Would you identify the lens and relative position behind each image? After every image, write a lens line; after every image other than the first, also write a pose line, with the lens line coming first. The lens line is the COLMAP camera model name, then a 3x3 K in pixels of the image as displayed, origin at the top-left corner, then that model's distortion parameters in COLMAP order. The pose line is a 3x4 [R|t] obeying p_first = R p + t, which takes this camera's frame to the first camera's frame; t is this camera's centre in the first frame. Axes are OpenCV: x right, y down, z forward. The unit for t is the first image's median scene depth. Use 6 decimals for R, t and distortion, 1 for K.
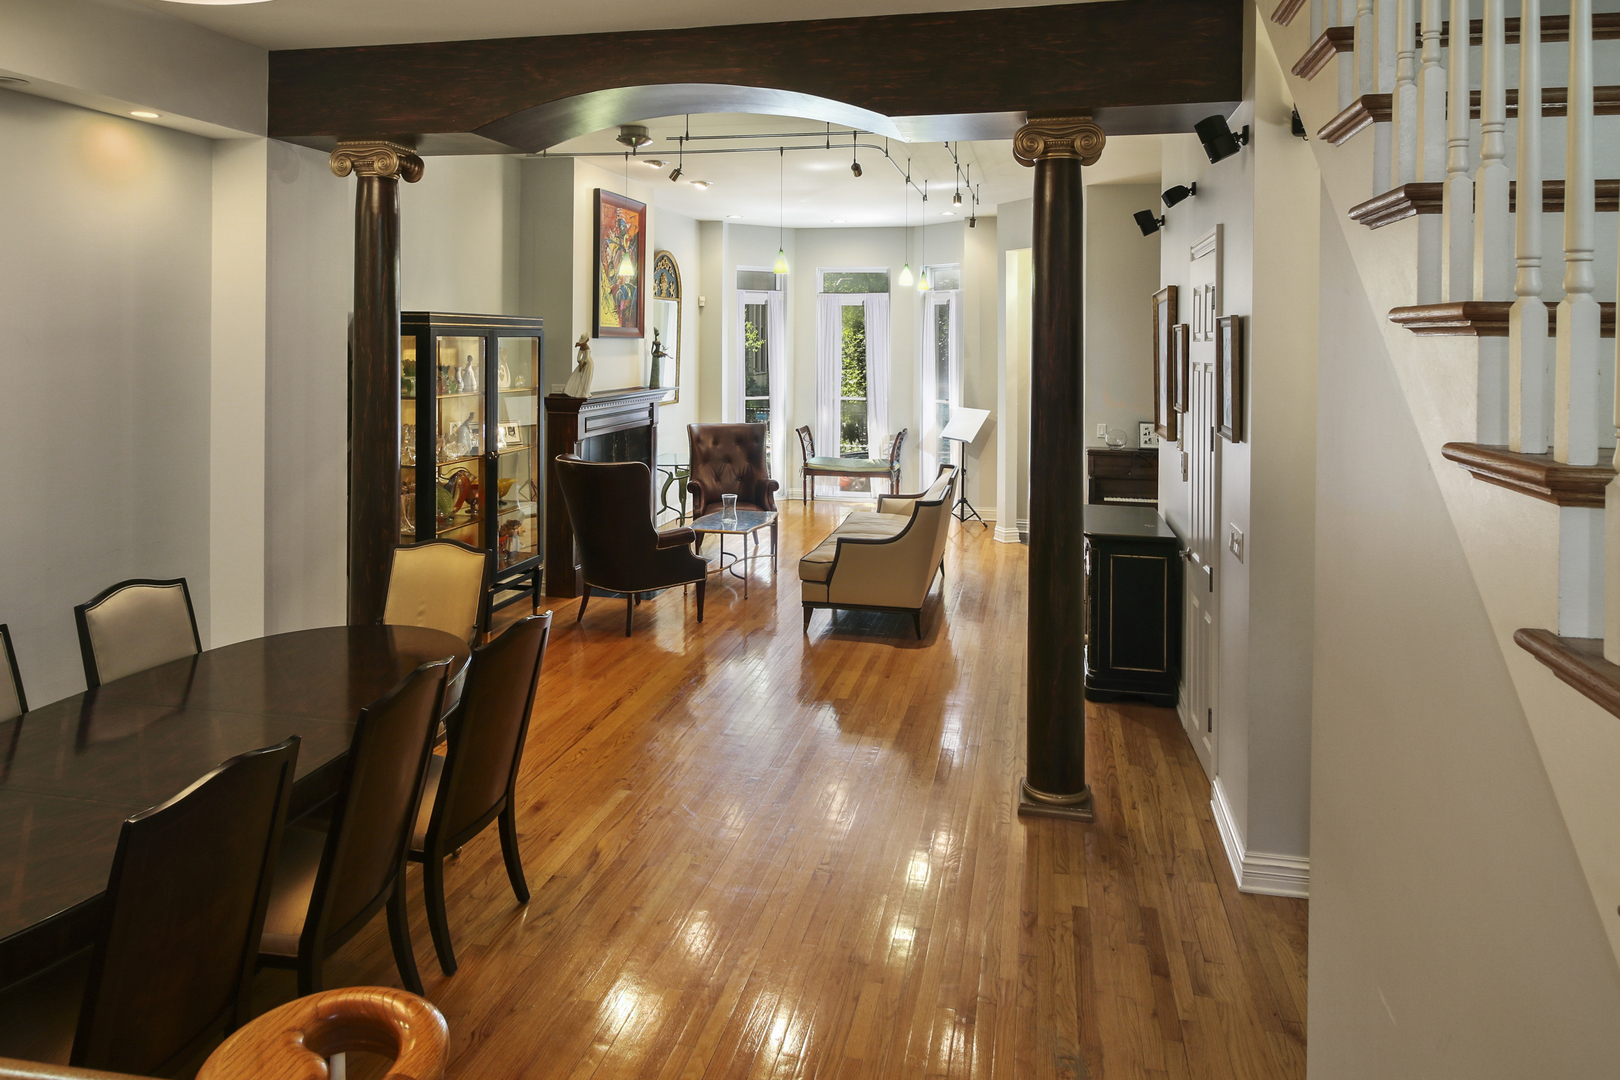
lens RADIAL K [[1039.4, 0, 803.2], [0, 1039.4, 358.3], [0, 0, 1]] dist [0.001897, 0.000284]
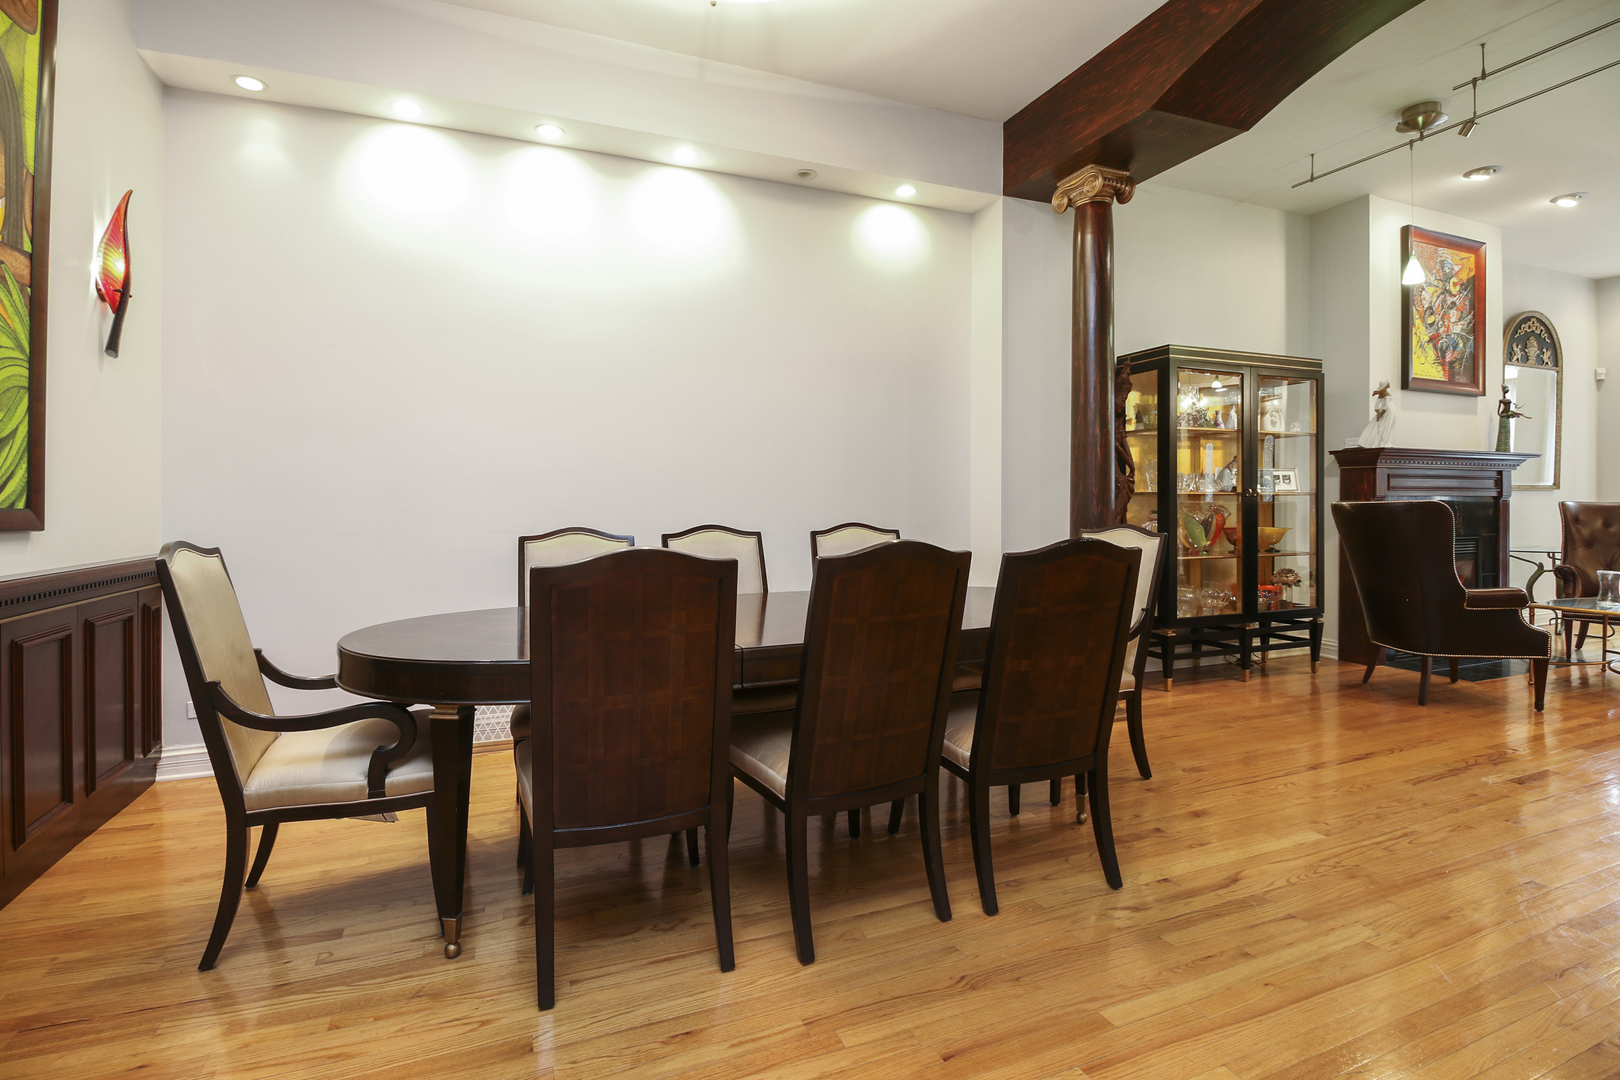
lens RADIAL K [[758.5, 0, 808.7], [0, 758.5, 508.0], [0, 0, 1]] dist [0.001371, -0.014137]
pose [[0.572982, -0.004772, -0.819554, 0.039051], [-0.006963, 0.999919, -0.010691, 0.085483], [0.819538, 0.011833, 0.572902, 0.169190]]
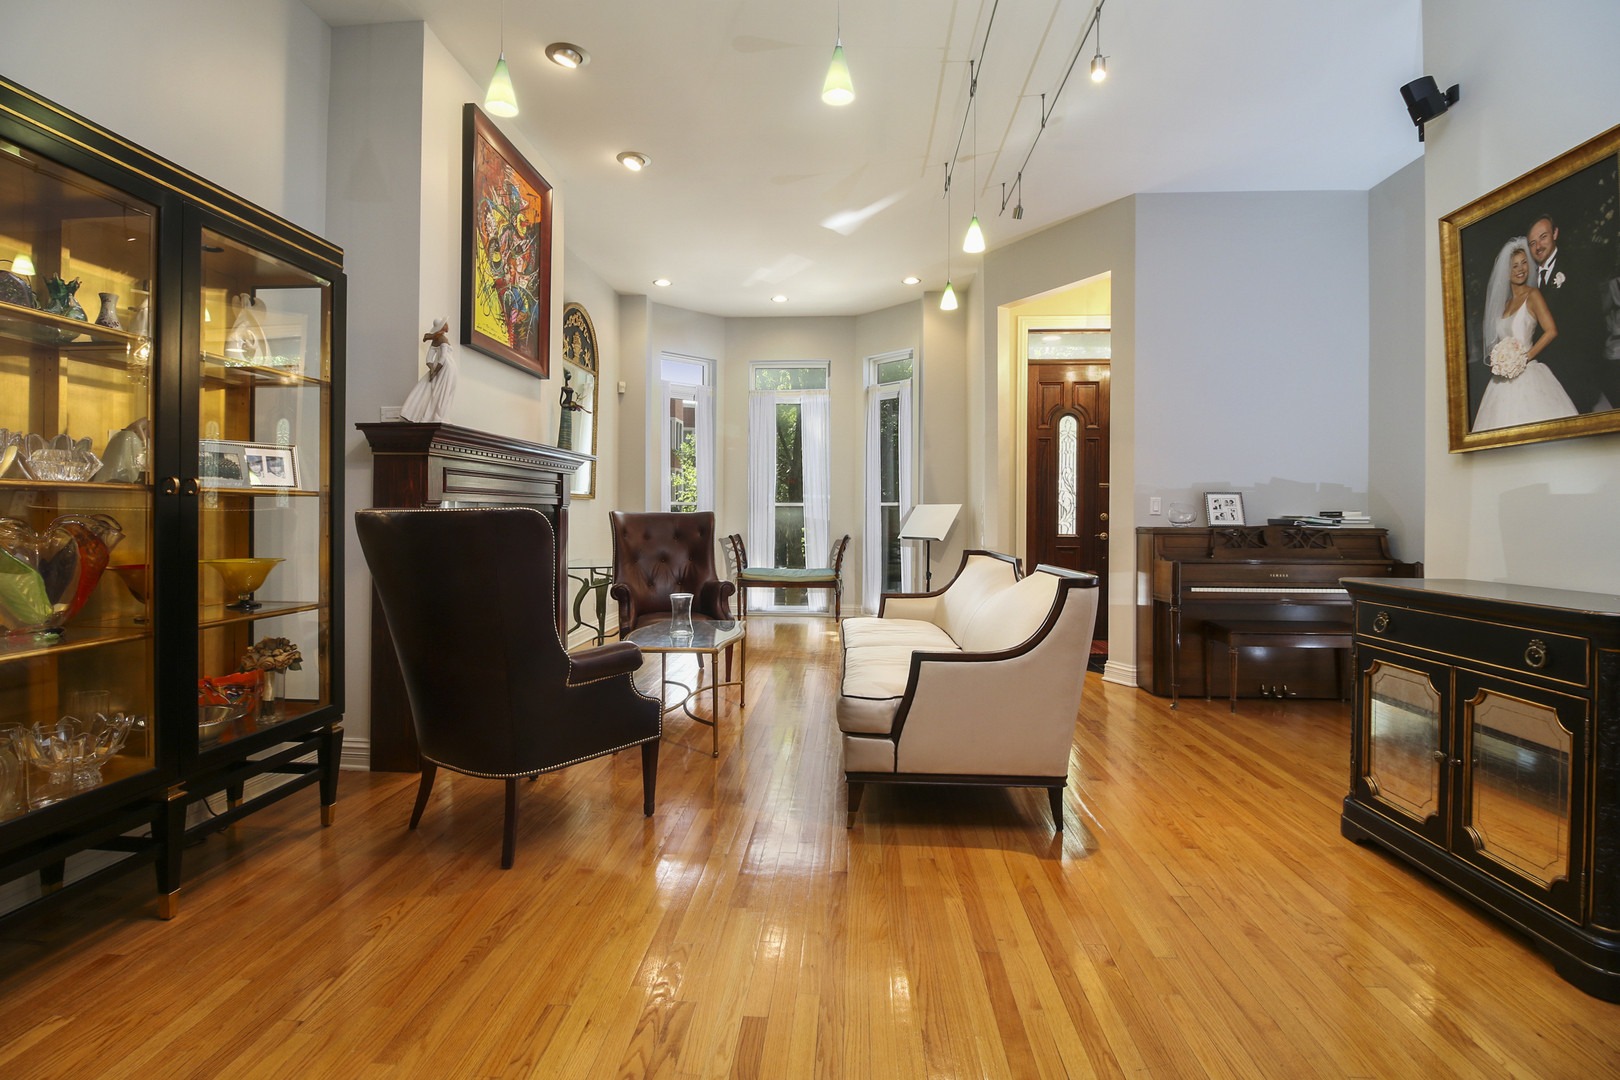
lens RADIAL K [[762.5, 0, 813.2], [0, 762.5, 514.9], [0, 0, 1]] dist [-0.004468, -0.000528]
pose [[0.985138, -0.002846, 0.171740, -0.065370], [0.005244, 0.999895, -0.013513, 0.079903], [-0.171684, 0.014213, 0.985050, 0.460938]]
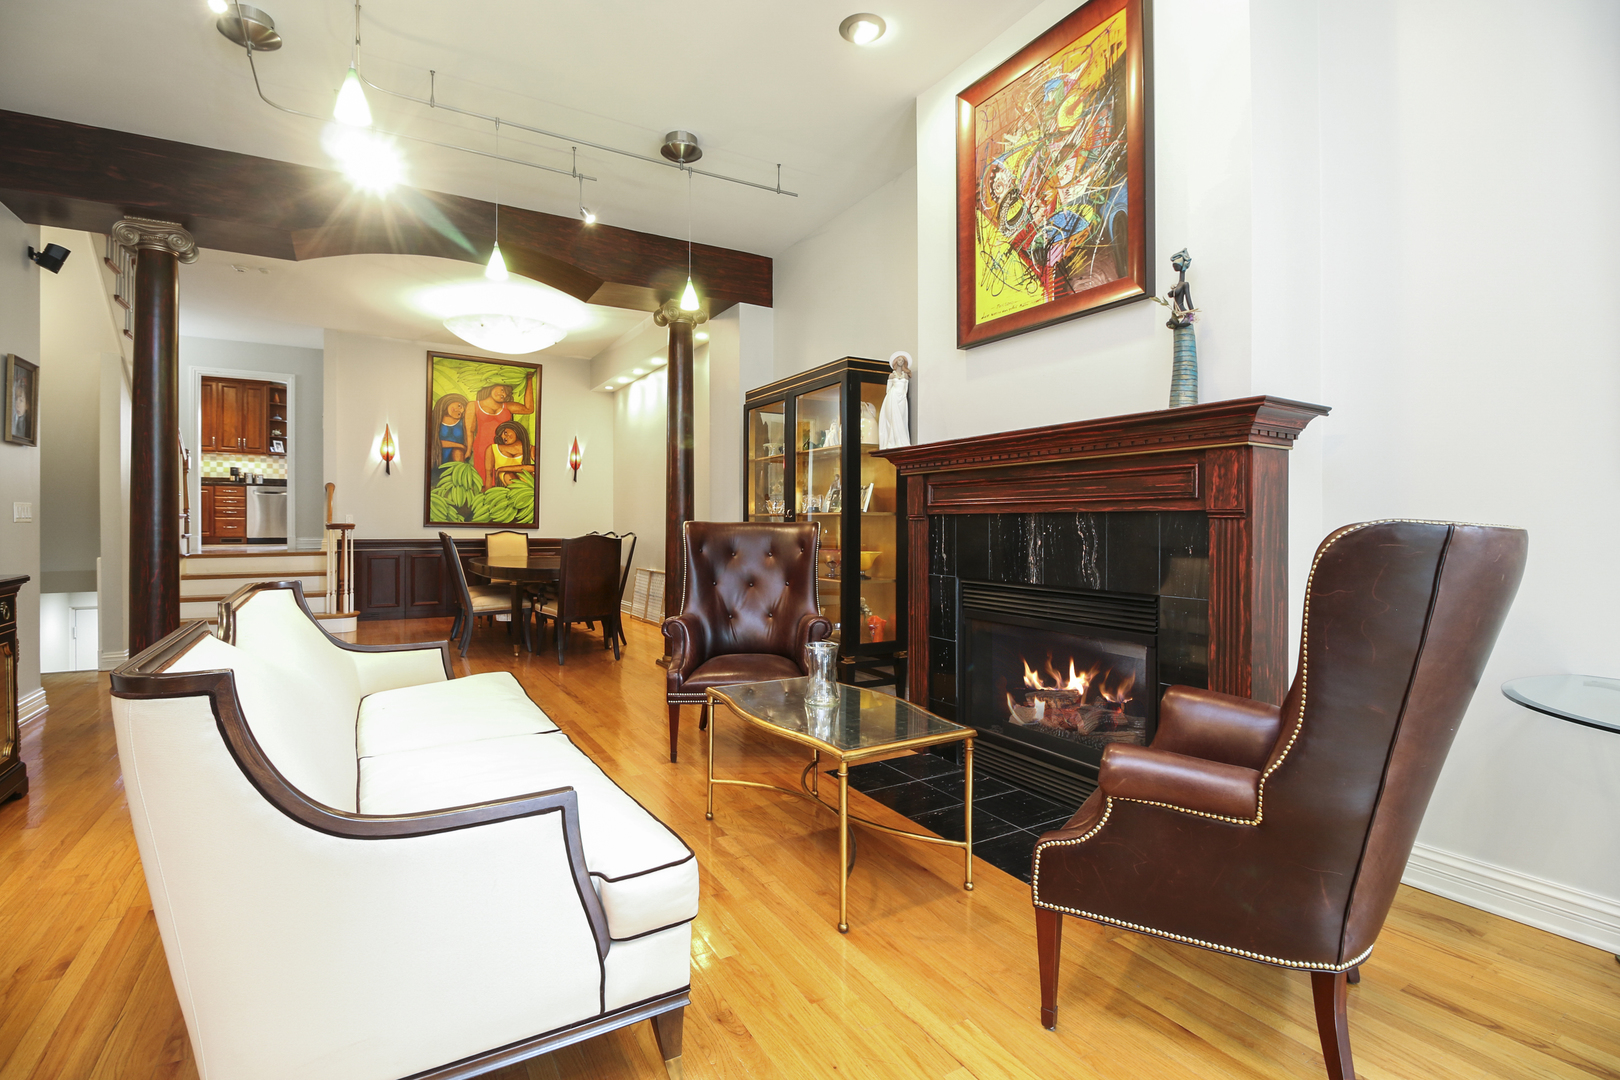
lens RADIAL K [[754.8, 0, 806.4], [0, 754.8, 525.3], [0, 0, 1]] dist [0.000285, -0.015583]
pose [[-0.728229, -0.005825, -0.685309, 0.142067], [-0.018182, 0.999776, 0.010823, 0.069359], [0.685093, 0.020342, -0.728172, 1.116618]]
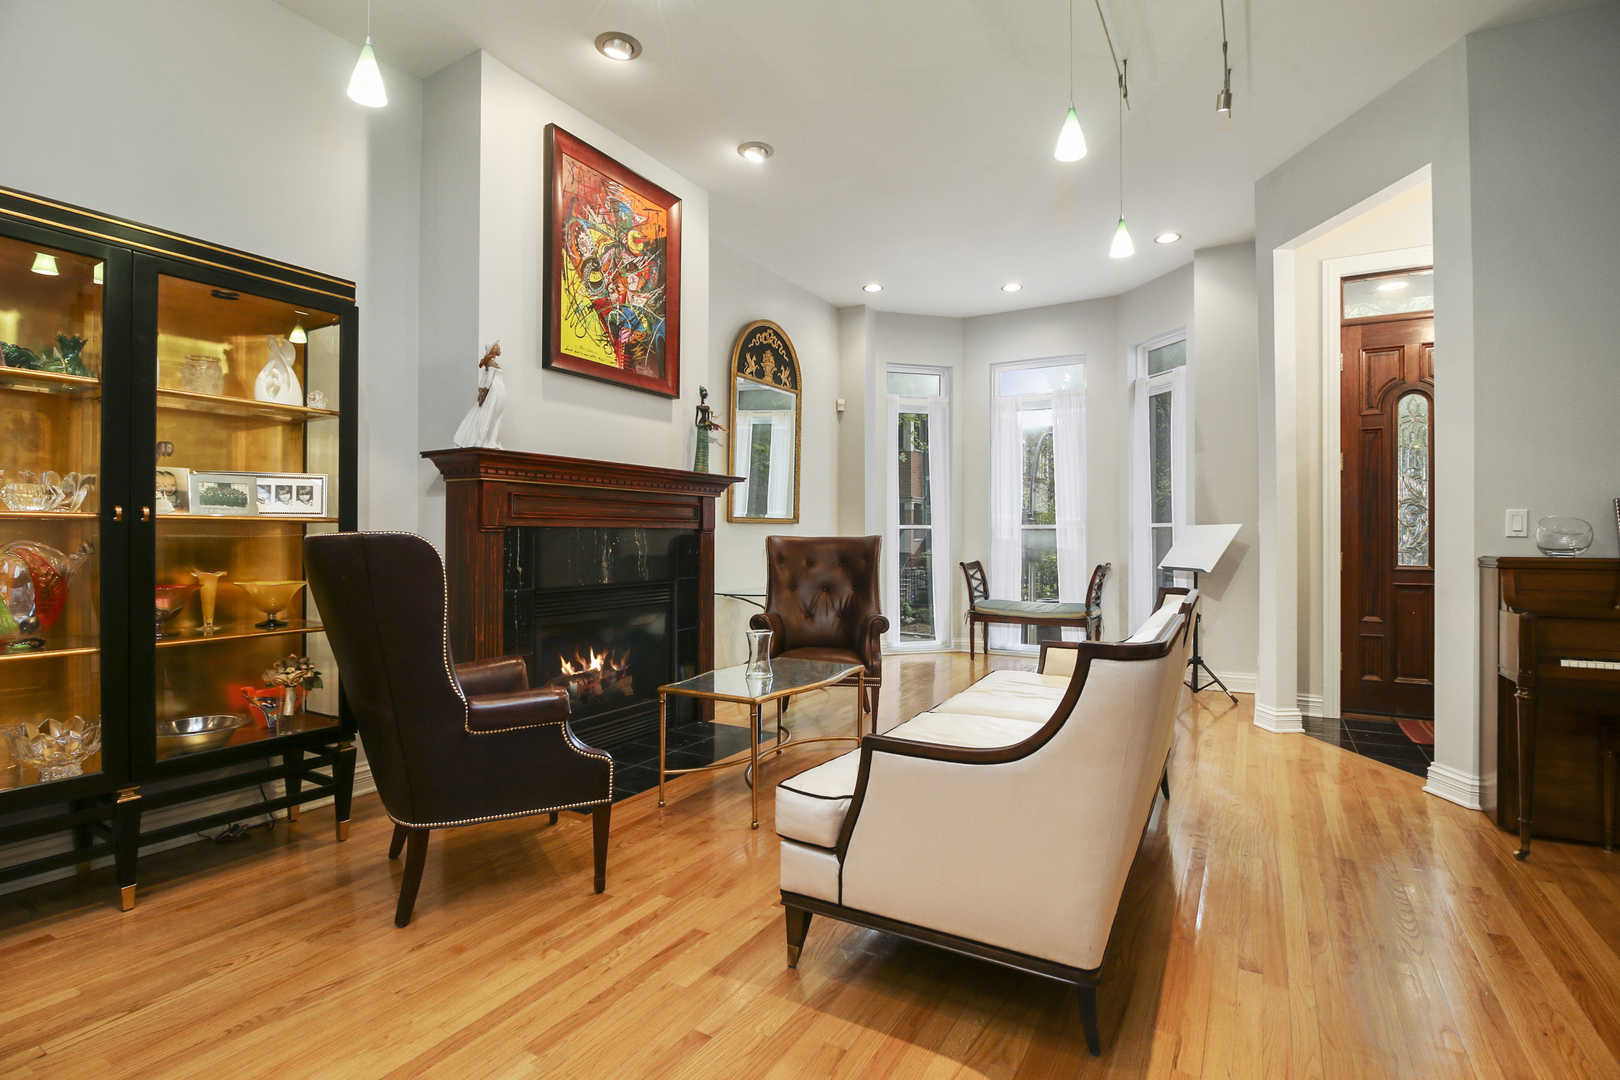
lens RADIAL K [[771.0, 0, 810.0], [0, 771.0, 540.0], [0, 0, 1]] dist [-0.002046, -0.009789]
pose [[0.957336, -0.006185, -0.288912, 0.071604], [0.001938, 0.999886, -0.014983, 0.079608], [0.288972, 0.013784, 0.957238, 0.543476]]
